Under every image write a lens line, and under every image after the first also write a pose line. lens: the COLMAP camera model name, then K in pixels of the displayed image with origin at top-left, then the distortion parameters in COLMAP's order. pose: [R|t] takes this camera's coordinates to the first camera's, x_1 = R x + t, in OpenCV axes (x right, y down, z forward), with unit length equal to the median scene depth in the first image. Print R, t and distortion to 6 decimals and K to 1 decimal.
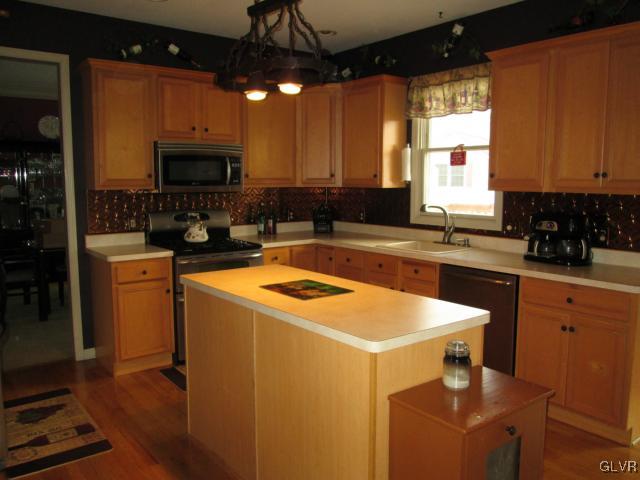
lens RADIAL K [[533.3, 0, 320.0], [0, 533.3, 240.0], [0, 0, 1]] dist [-0.030261, -0.003982]
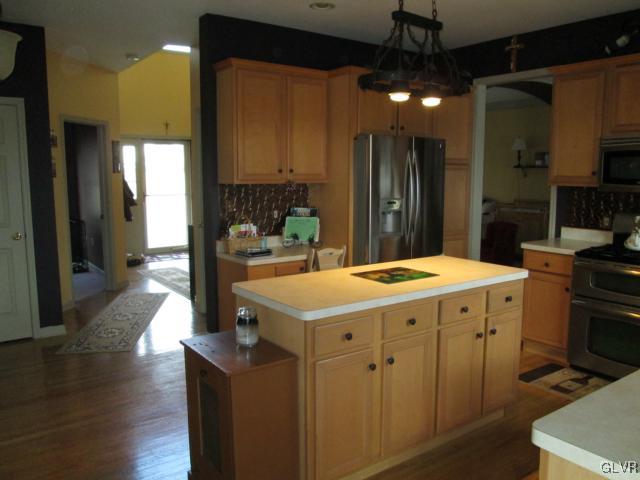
lens RADIAL K [[533.3, 0, 320.0], [0, 533.3, 240.0], [0, 0, 1]] dist [-0.030261, -0.003982]
pose [[-0.016813, 0.120783, -0.992537, 0.667591], [-0.122453, 0.984955, 0.121935, -0.056128], [0.992332, 0.123589, -0.001770, 0.515134]]
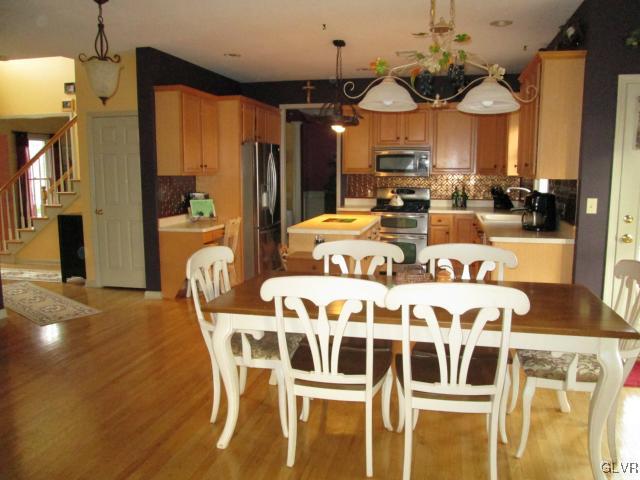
lens RADIAL K [[533.3, 0, 320.0], [0, 533.3, 240.0], [0, 0, 1]] dist [-0.030261, -0.003982]
pose [[0.628842, 0.103128, -0.770664, 0.975481], [-0.090505, 0.994136, 0.059182, 0.033820], [0.772248, 0.032533, 0.634488, -0.255280]]
